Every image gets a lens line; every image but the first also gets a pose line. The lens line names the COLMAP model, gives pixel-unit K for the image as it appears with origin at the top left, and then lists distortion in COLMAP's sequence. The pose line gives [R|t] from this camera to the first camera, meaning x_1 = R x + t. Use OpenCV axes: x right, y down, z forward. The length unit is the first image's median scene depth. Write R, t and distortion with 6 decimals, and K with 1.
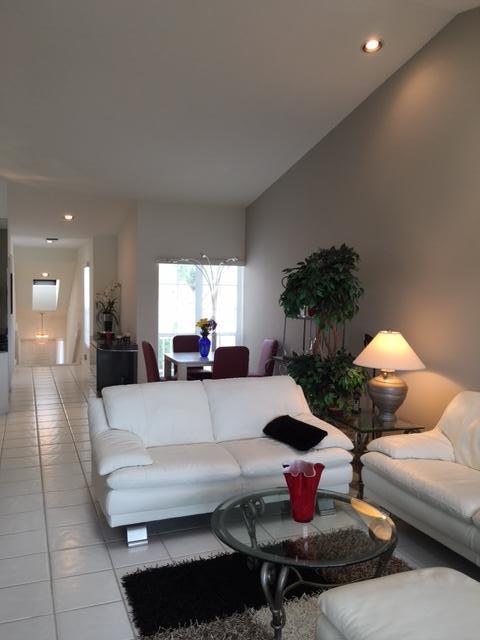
lens RADIAL K [[550.2, 0, 239.5], [0, 550.2, 317.8], [0, 0, 1]] dist [0.060786, -0.054410]
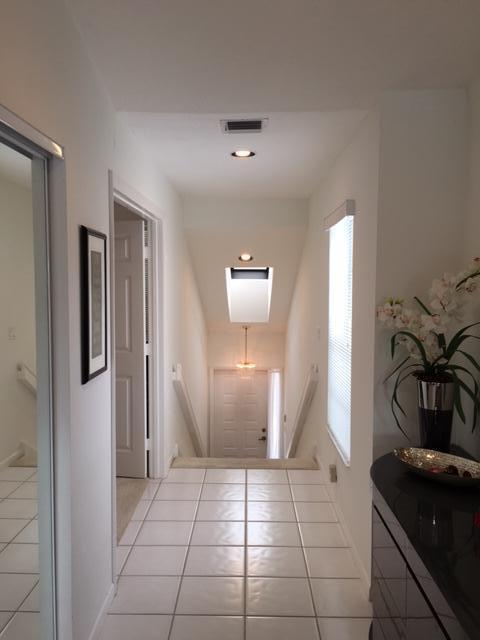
lens RADIAL K [[550.2, 0, 240.2], [0, 550.2, 319.4], [0, 0, 1]] dist [0.060786, -0.054410]
pose [[0.928044, 0.013516, -0.372225, -0.145678], [-0.008191, 0.999840, 0.015883, -0.025570], [0.372380, -0.011692, 0.928007, 0.459154]]
